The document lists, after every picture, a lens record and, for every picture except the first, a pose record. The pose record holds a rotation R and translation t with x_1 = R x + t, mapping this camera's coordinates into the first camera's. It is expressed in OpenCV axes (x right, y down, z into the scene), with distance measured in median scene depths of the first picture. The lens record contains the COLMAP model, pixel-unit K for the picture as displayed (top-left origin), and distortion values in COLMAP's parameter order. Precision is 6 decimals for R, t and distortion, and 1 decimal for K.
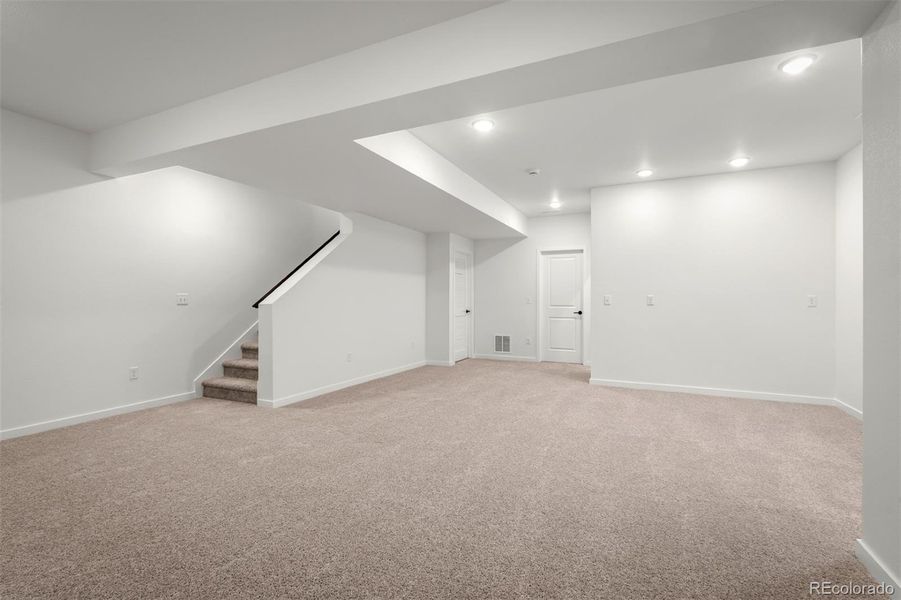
lens RADIAL K [[407.9, 0, 443.9], [0, 407.9, 299.4], [0, 0, 1]] dist [-0.000942, 0.000100]
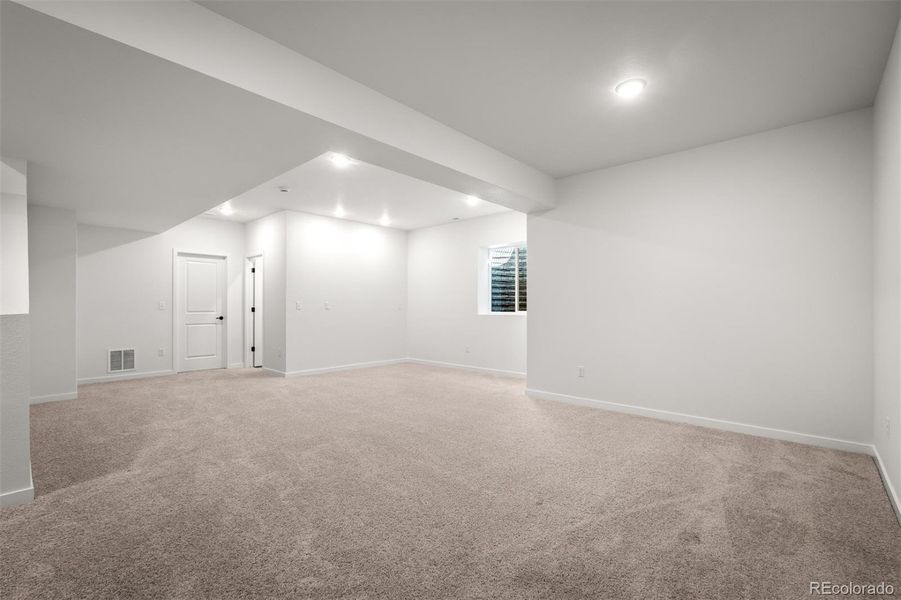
lens RADIAL K [[407.9, 0, 443.9], [0, 407.9, 299.4], [0, 0, 1]] dist [-0.000942, 0.000100]
pose [[0.299978, 0.008976, 0.953904, -0.465336], [-0.000655, 0.999957, -0.009204, -0.004518], [-0.953946, 0.002136, 0.299971, 0.163789]]
